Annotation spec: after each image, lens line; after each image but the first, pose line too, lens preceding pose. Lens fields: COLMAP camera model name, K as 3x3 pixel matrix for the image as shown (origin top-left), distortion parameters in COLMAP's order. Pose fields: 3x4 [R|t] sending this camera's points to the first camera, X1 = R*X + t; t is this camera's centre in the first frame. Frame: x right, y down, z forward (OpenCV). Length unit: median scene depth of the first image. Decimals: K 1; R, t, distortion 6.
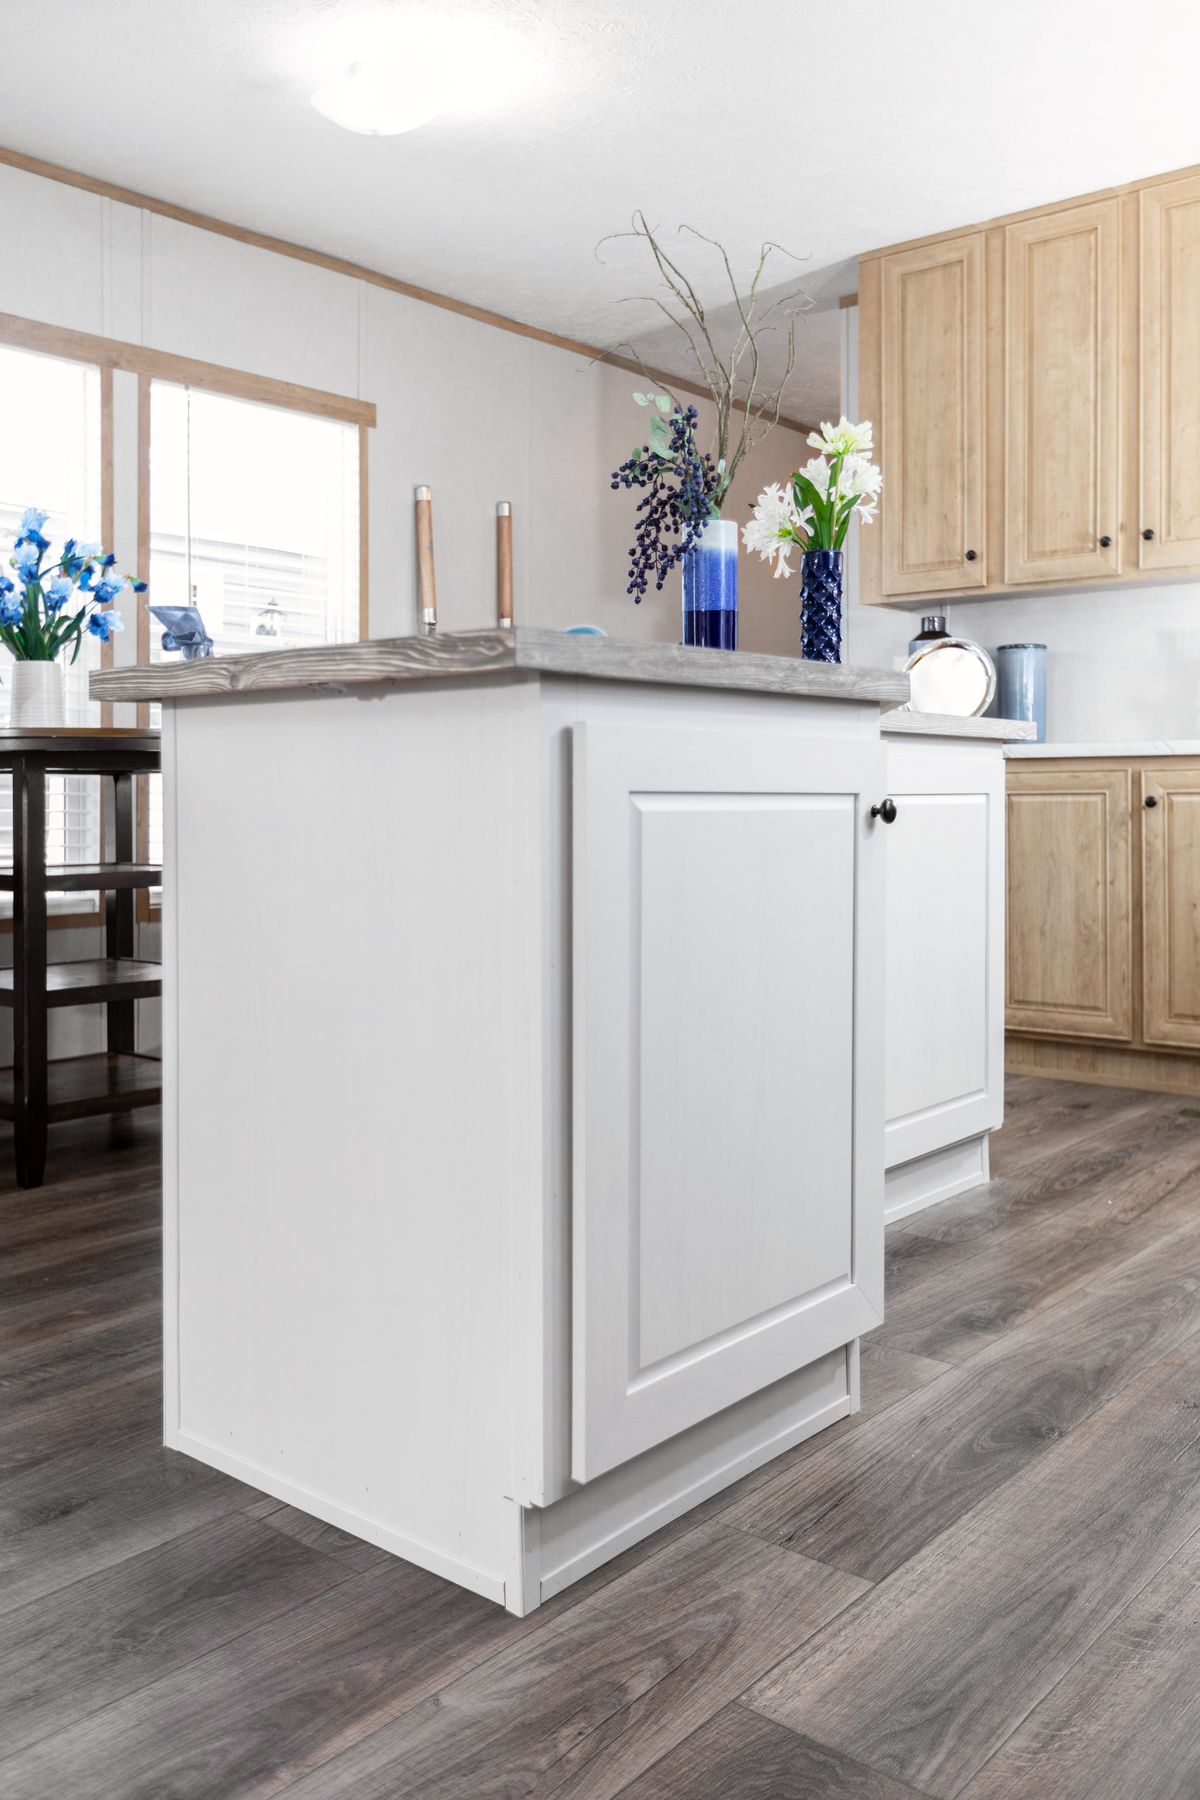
lens RADIAL K [[1497.9, 0, 635.2], [0, 1497.9, 776.9], [0, 0, 1]] dist [0.000585, 0.012984]
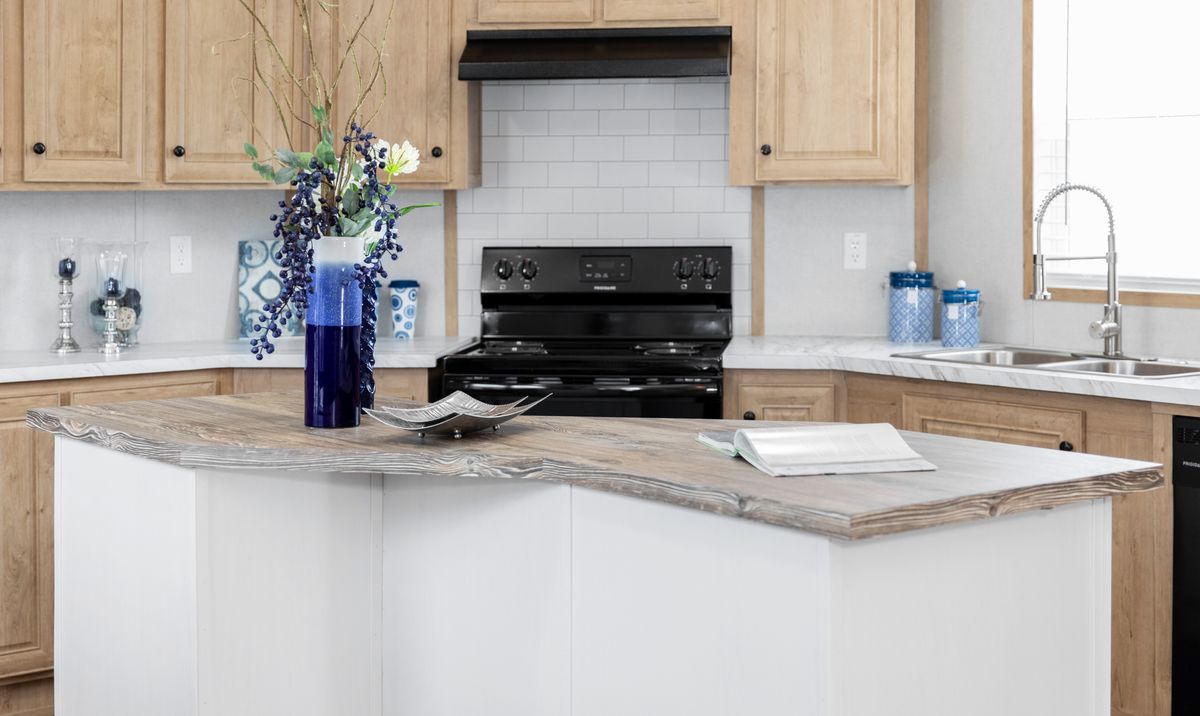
lens RADIAL K [[1846.9, 0, 615.9], [0, 1846.9, 197.7], [0, 0, 1]] dist [0.028160, 0.000000]
pose [[0.198362, -0.001883, 0.980127, -0.761714], [-0.007898, 0.999963, 0.003519, -0.135155], [-0.980097, -0.008439, 0.198339, 0.383829]]
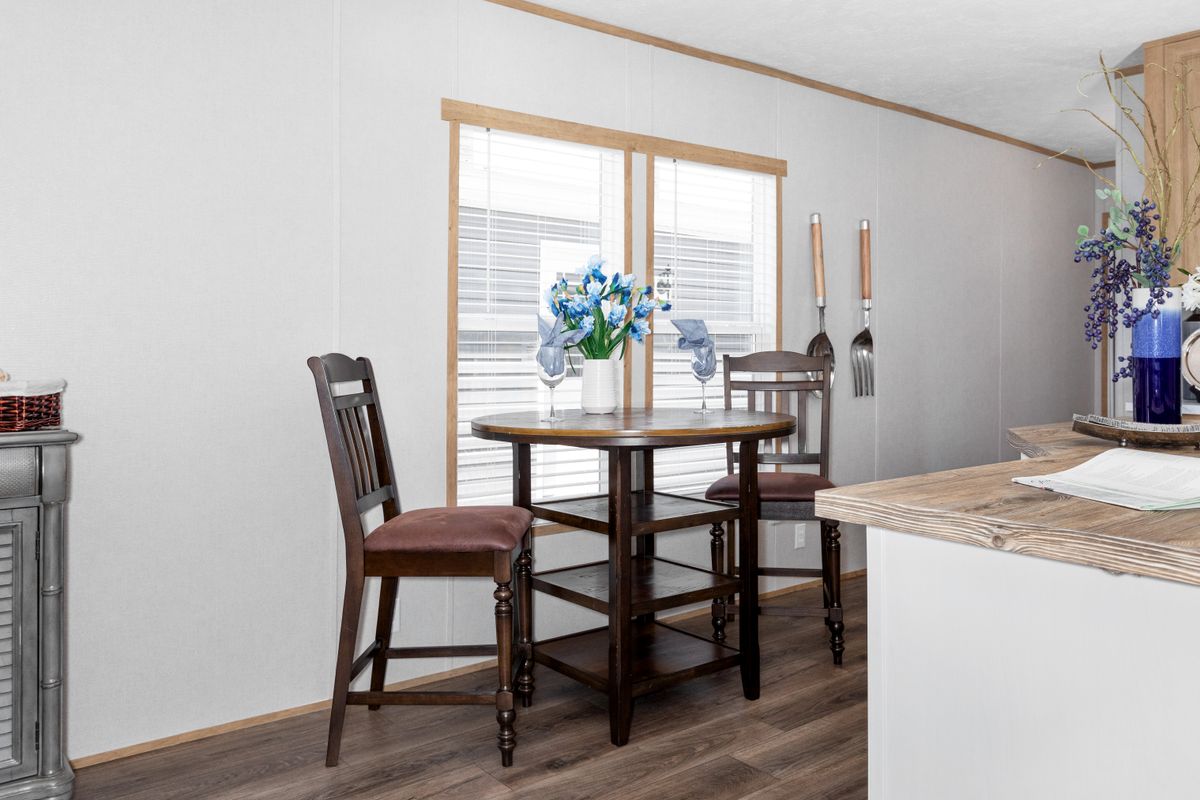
lens RADIAL K [[925.3, 0, 676.4], [0, 925.3, 330.2], [0, 0, 1]] dist [0.009219, -0.001516]
pose [[0.985082, -0.003100, -0.172056, -0.148280], [0.000773, 0.999907, -0.013591, -0.082890], [0.172083, 0.013256, 0.984993, 0.098613]]
